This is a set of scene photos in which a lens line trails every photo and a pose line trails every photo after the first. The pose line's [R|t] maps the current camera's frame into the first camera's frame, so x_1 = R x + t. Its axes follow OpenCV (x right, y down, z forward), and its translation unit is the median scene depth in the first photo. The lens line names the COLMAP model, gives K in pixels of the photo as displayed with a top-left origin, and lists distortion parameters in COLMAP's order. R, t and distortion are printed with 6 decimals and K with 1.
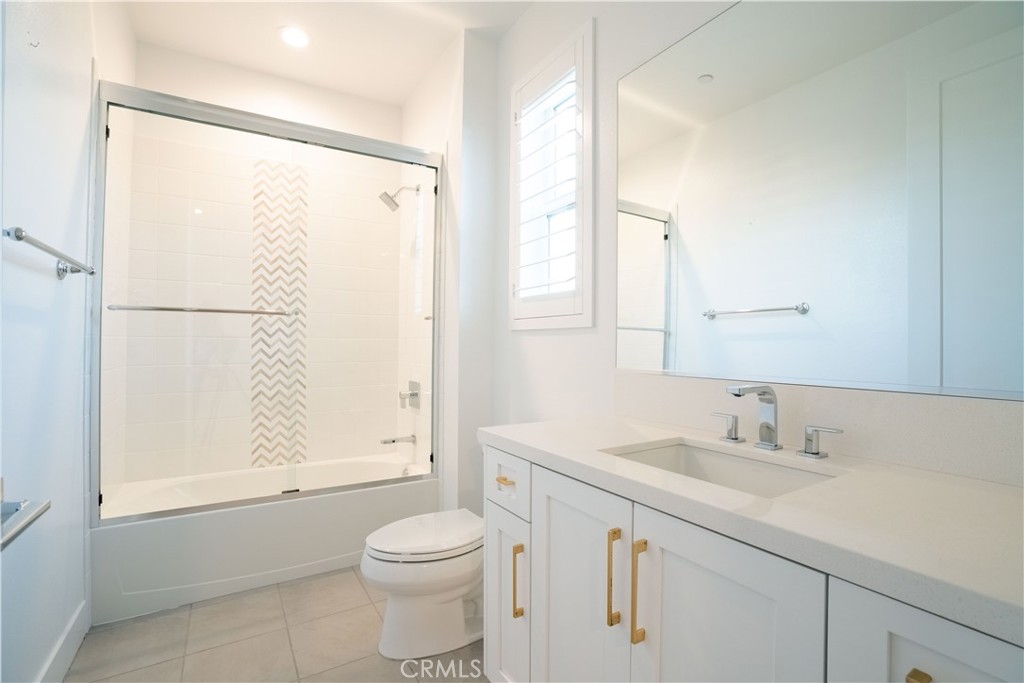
lens RADIAL K [[470.7, 0, 499.4], [0, 470.7, 337.5], [0, 0, 1]] dist [-0.041893, 0.014496]
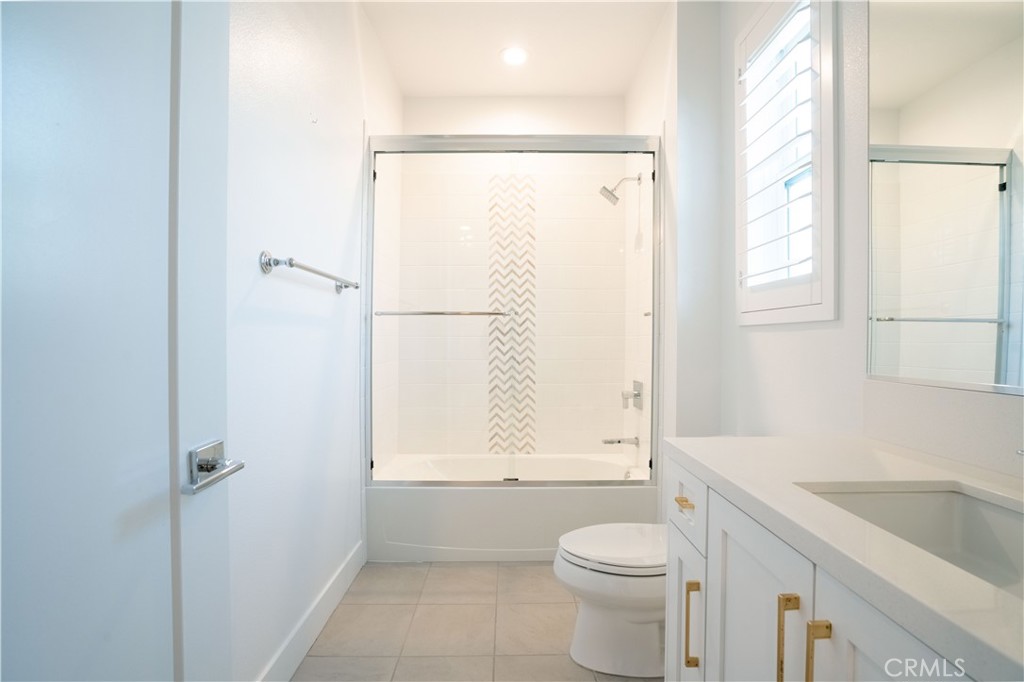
lens RADIAL K [[470.7, 0, 509.6], [0, 470.7, 337.8], [0, 0, 1]] dist [-0.041893, 0.014496]
pose [[0.861162, -0.006214, -0.508292, 0.098135], [0.009801, 0.999942, 0.004382, -0.000975], [0.508236, -0.008756, 0.861173, 0.063023]]
